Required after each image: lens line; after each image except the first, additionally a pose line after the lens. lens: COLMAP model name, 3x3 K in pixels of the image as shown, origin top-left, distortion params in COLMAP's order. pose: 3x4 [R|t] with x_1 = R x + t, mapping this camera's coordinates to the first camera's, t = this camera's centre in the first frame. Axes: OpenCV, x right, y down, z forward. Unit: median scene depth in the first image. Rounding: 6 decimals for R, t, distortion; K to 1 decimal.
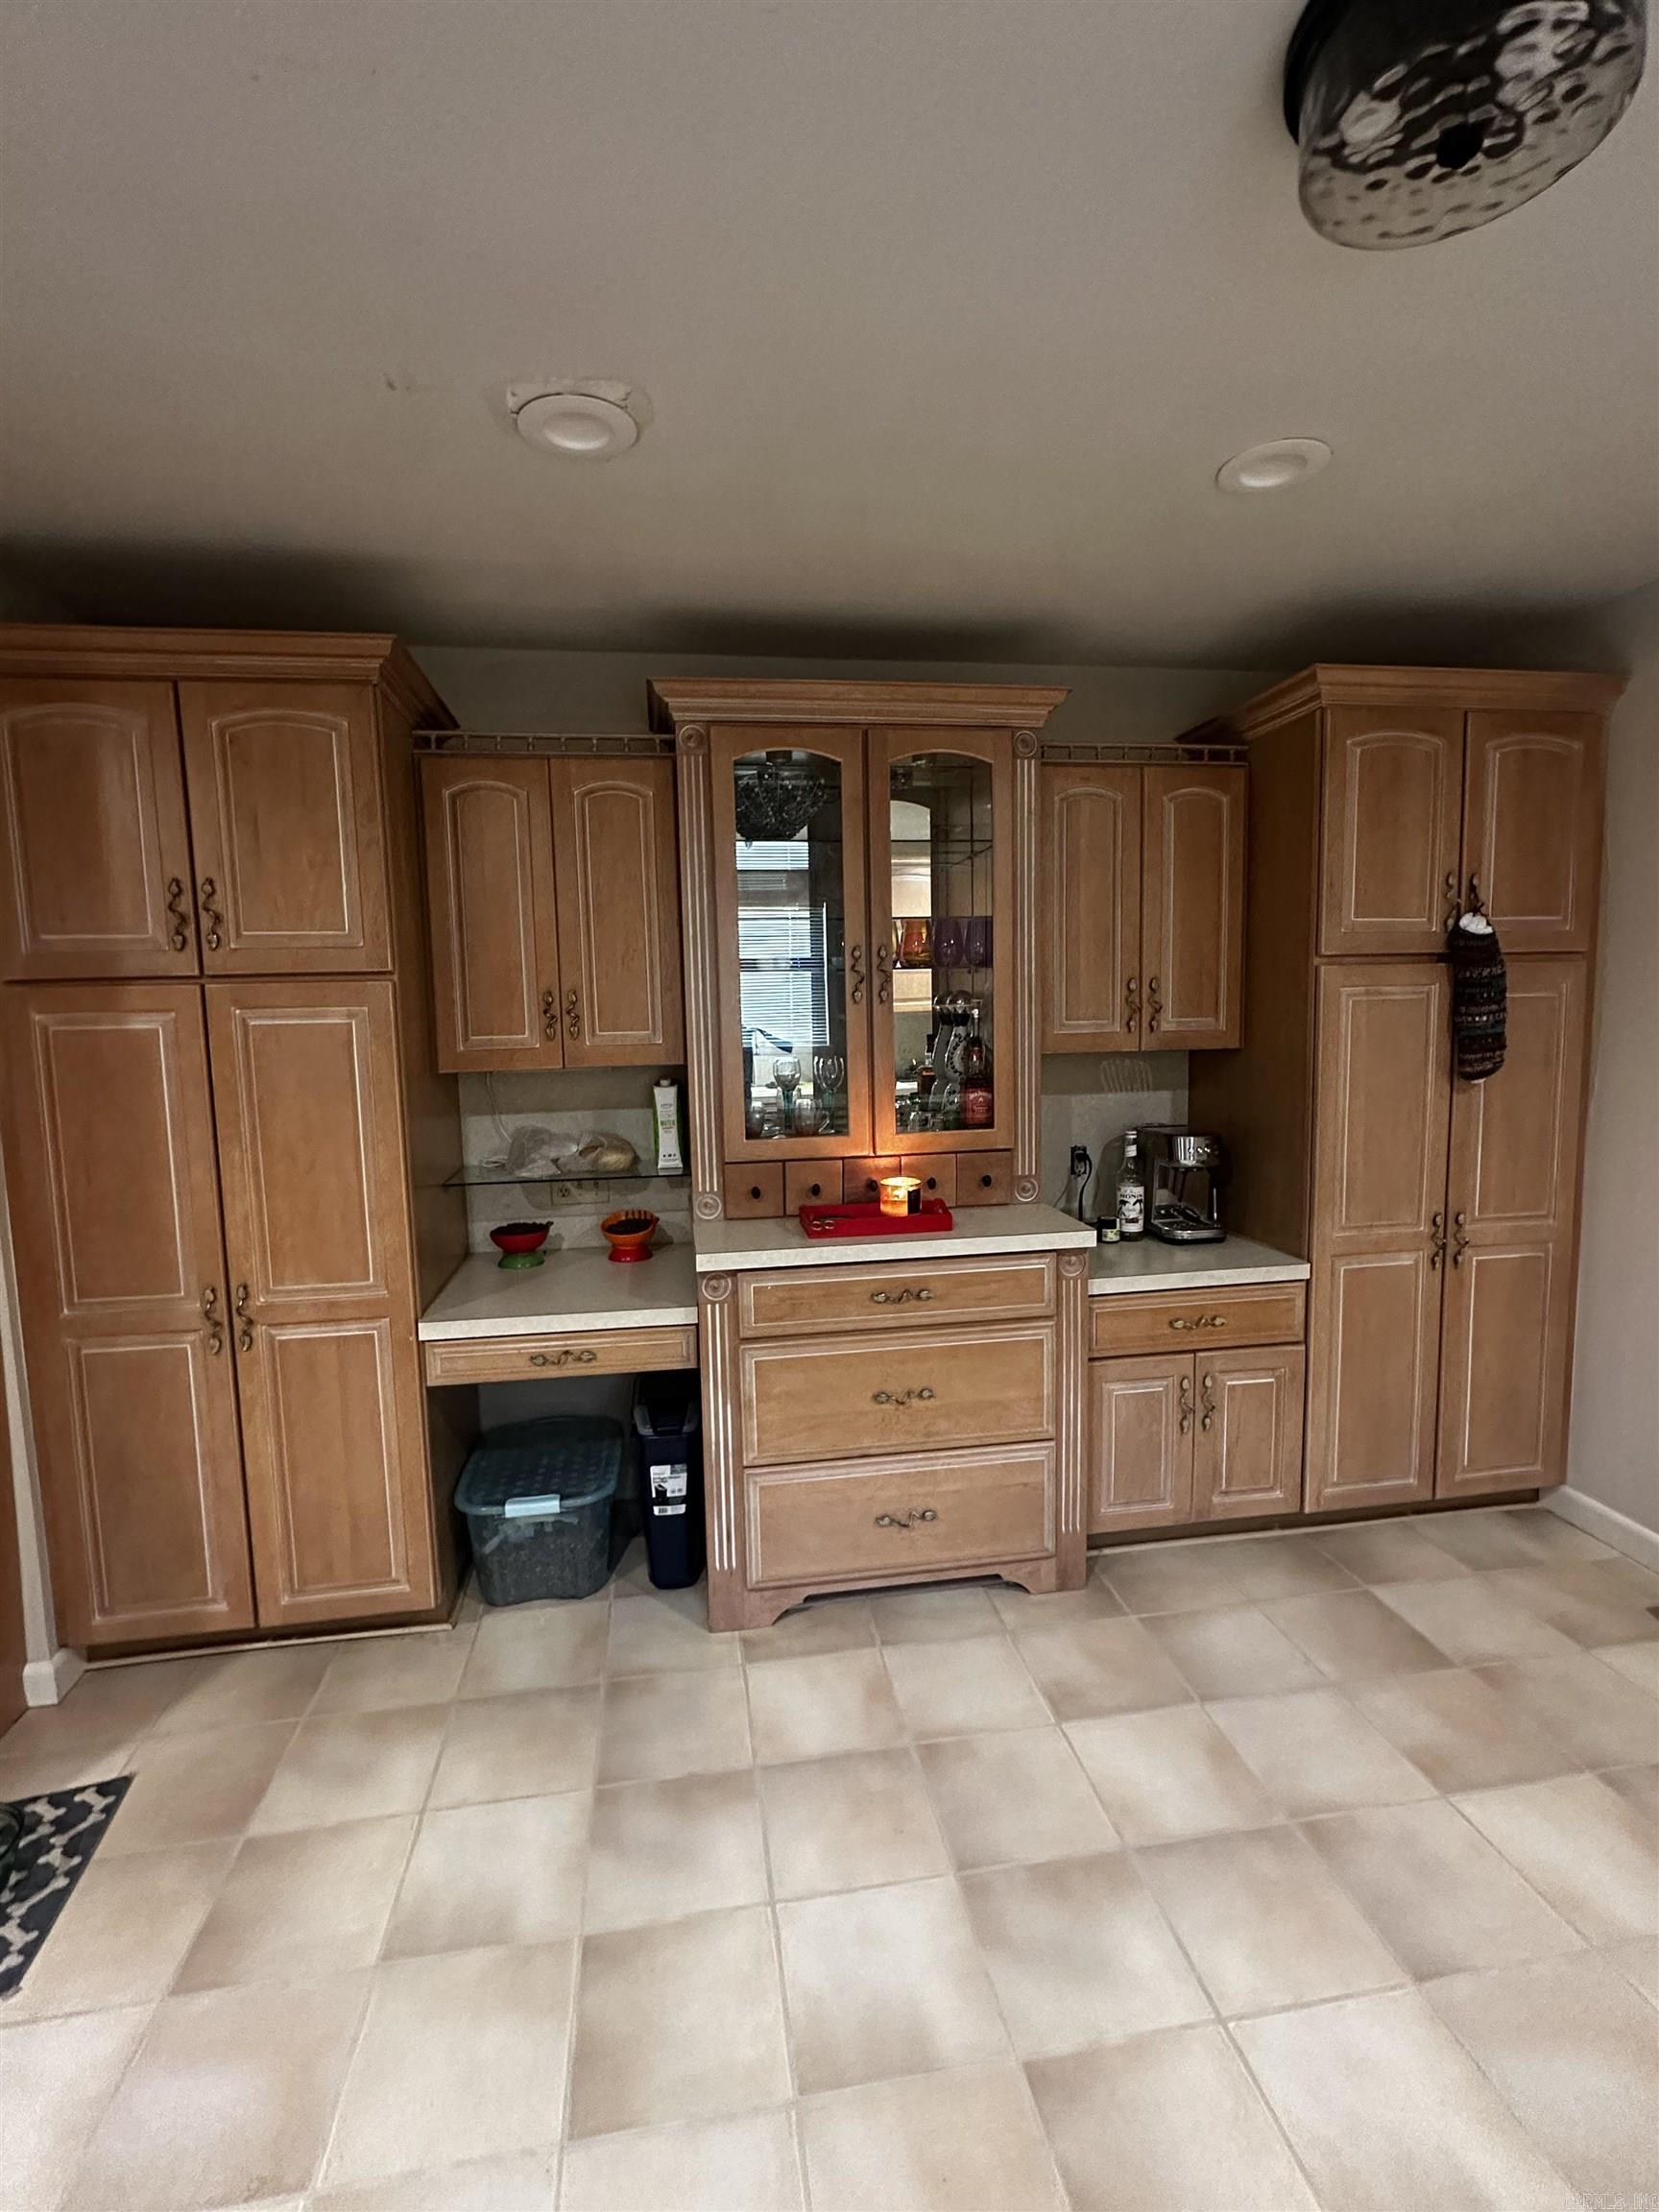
lens RADIAL K [[1012.6, 0, 829.5], [0, 1012.6, 1108.8], [0, 0, 1]] dist [-0.004216, -0.000591]
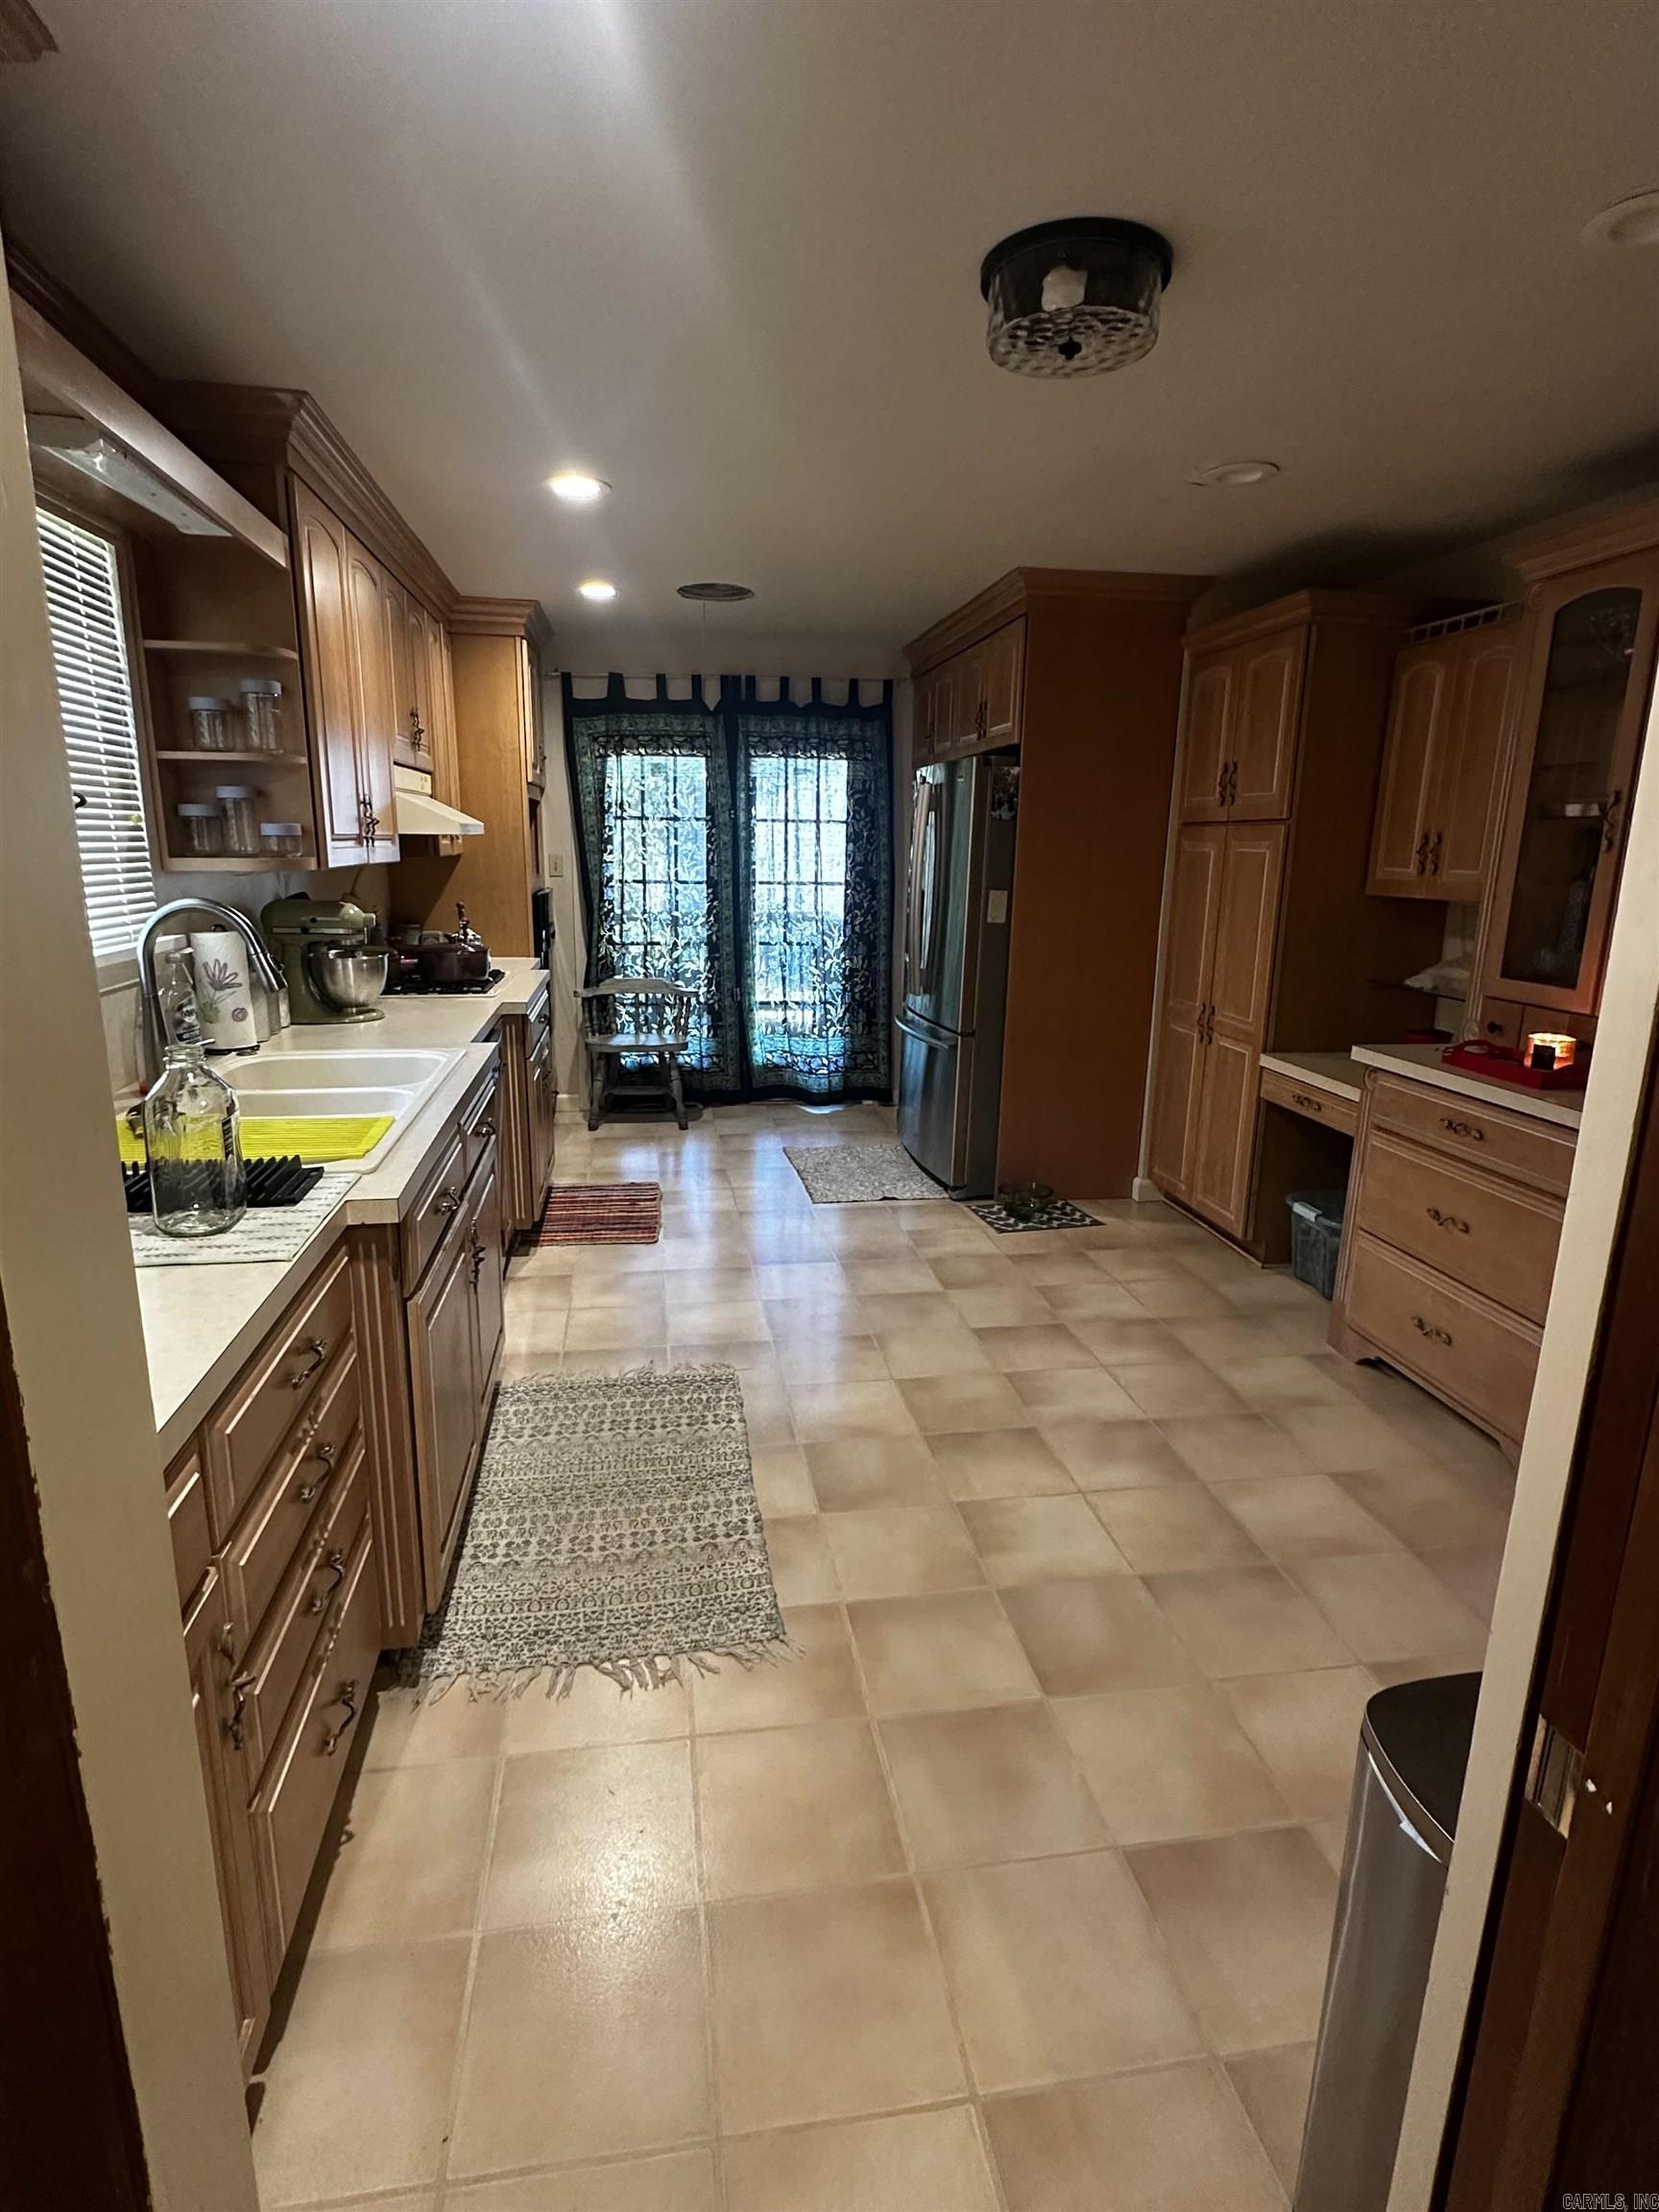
lens RADIAL K [[1132.4, 0, 826.2], [0, 1132.4, 1113.7], [0, 0, 1]] dist [-0.005662, 0.000552]
pose [[0.002688, 0.256428, -0.966560, 1.206092], [-0.118202, 0.959869, 0.254324, -0.055851], [0.992986, 0.113565, 0.032891, 0.282367]]
